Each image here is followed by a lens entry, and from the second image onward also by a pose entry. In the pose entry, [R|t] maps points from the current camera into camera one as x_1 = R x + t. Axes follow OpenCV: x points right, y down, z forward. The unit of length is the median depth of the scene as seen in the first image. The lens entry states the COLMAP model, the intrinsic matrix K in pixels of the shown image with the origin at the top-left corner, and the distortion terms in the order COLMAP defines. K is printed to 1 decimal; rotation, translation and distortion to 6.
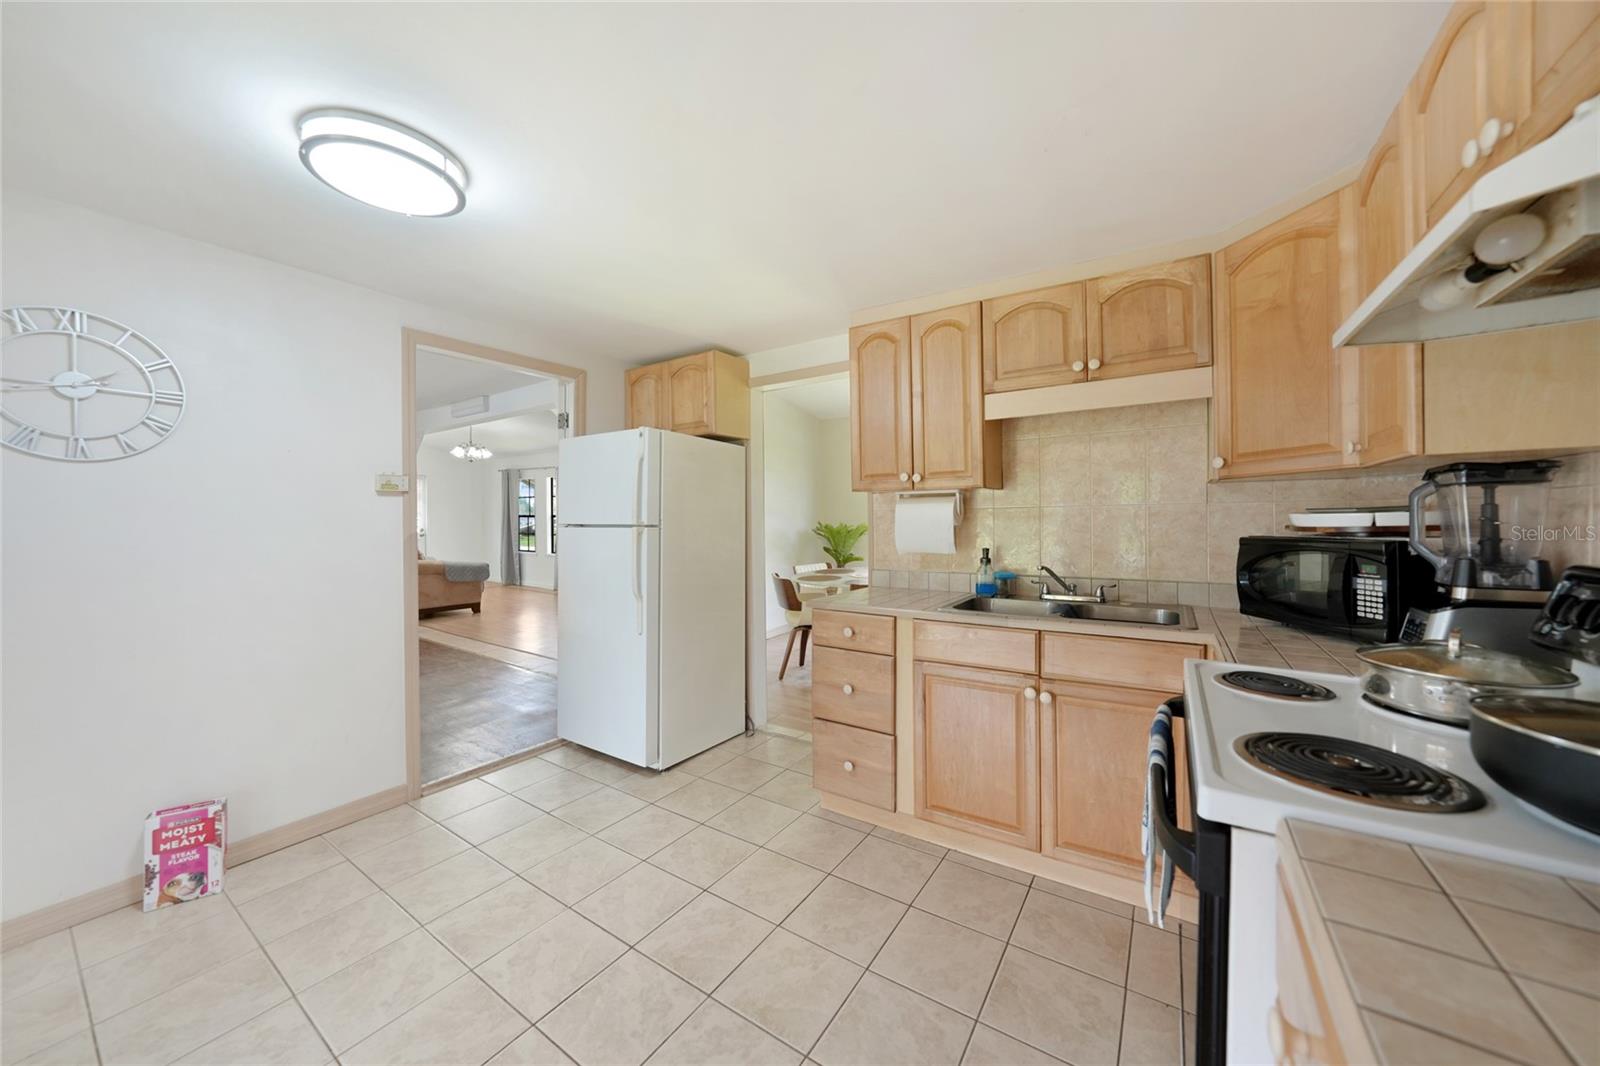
lens RADIAL K [[564.2, 0, 806.1], [0, 564.2, 523.2], [0, 0, 1]] dist [-0.000890, 0.004989]
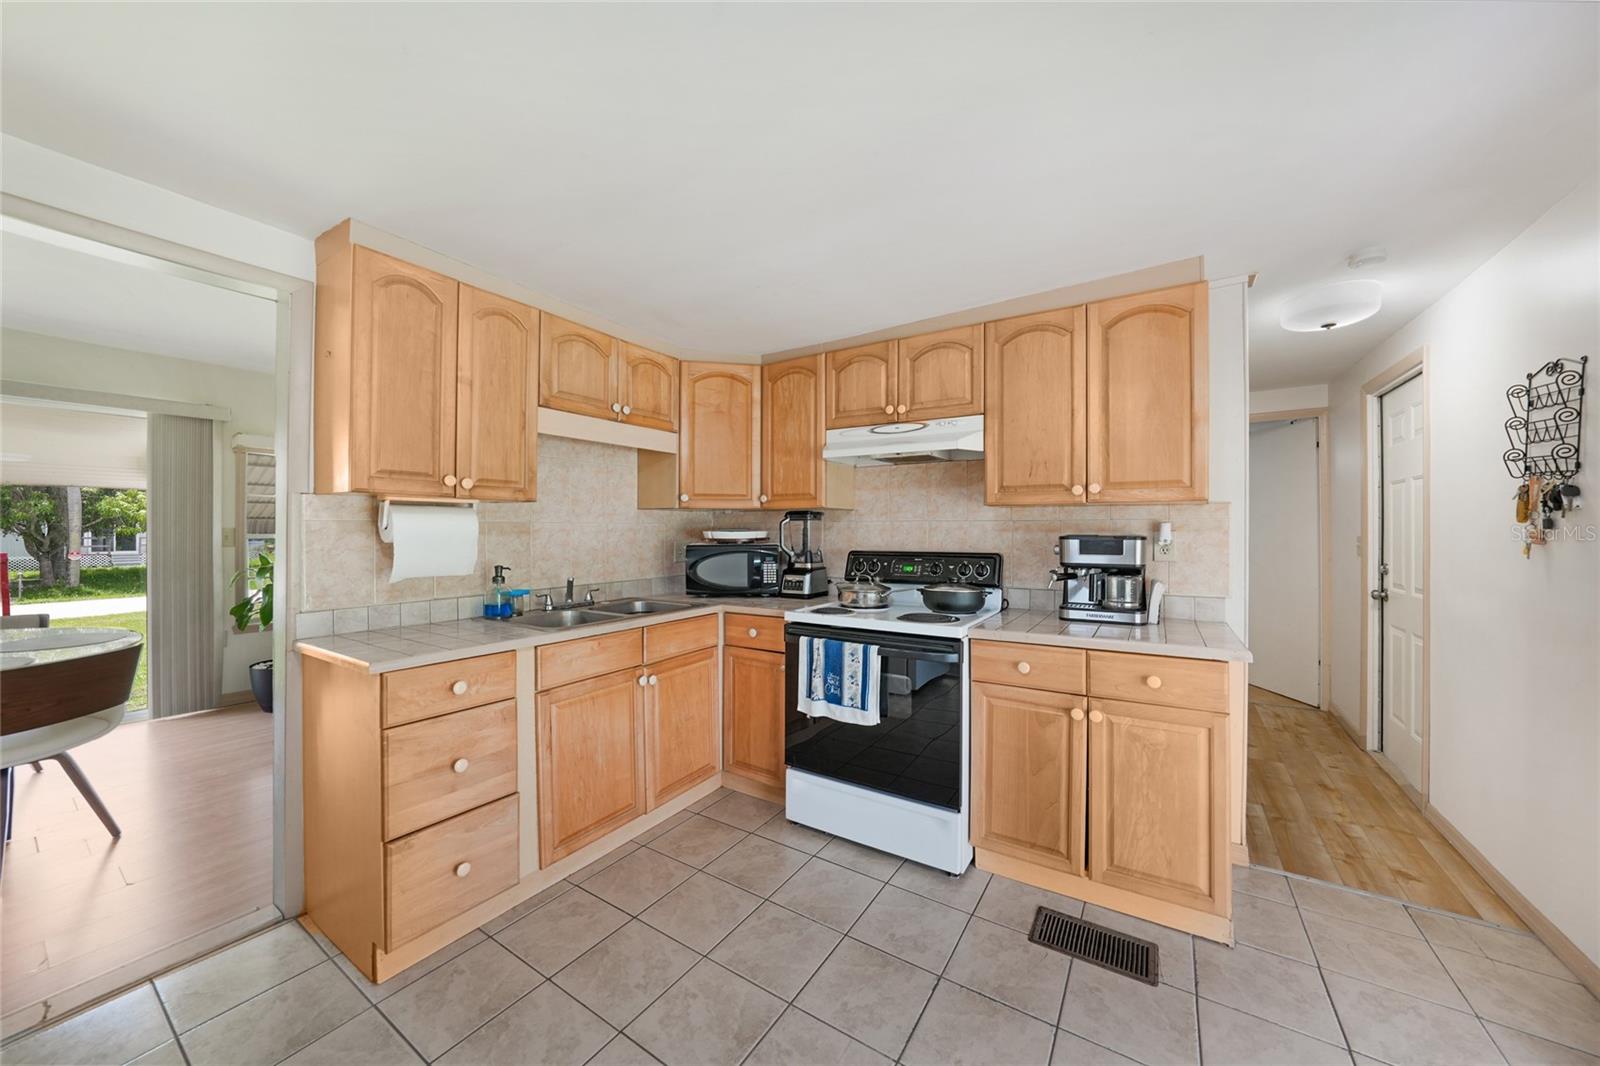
lens RADIAL K [[564.3, 0, 800.6], [0, 564.3, 528.4], [0, 0, 1]] dist [-0.027502, 0.005385]
pose [[-0.002012, 0.015029, 0.999885, -0.781130], [0.009068, 0.999846, -0.015010, 0.002759], [-0.999957, 0.009037, -0.002148, 0.670610]]
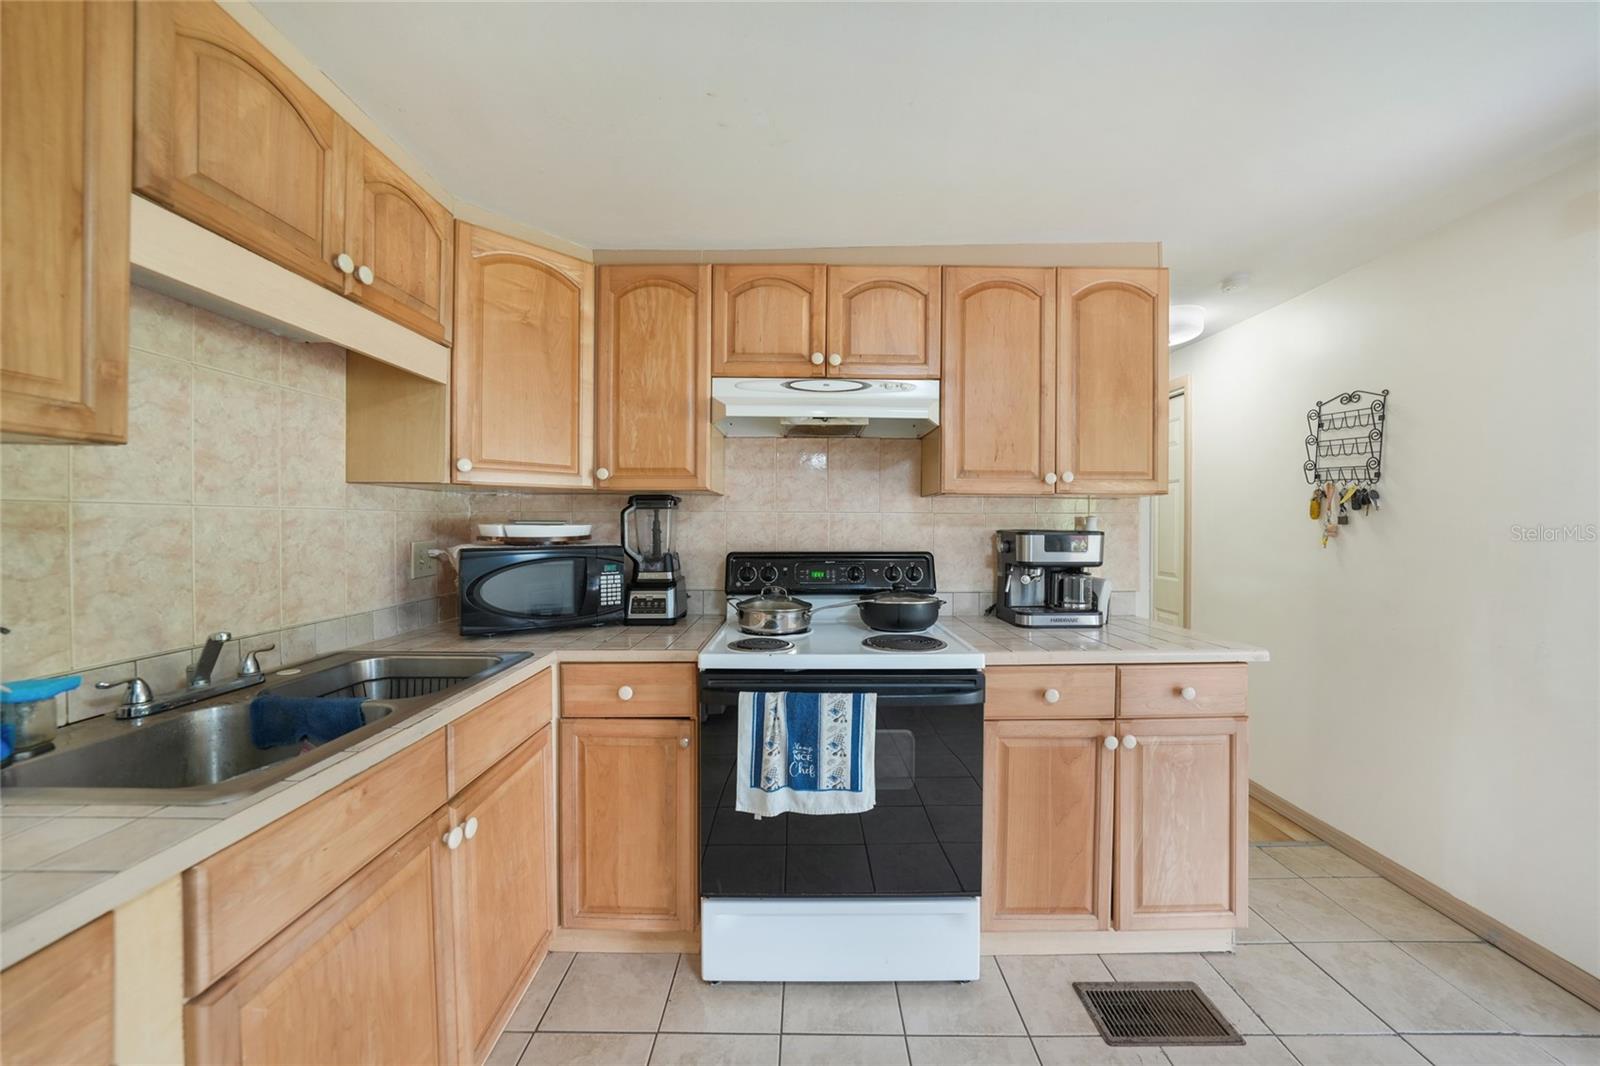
lens RADIAL K [[564.3, 0, 800.6], [0, 564.3, 528.4], [0, 0, 1]] dist [-0.027502, 0.005385]
pose [[-0.542041, 0.004342, 0.840341, -0.259667], [0.011368, 0.999933, 0.002167, -0.005664], [-0.840275, 0.010727, -0.542054, 1.004678]]
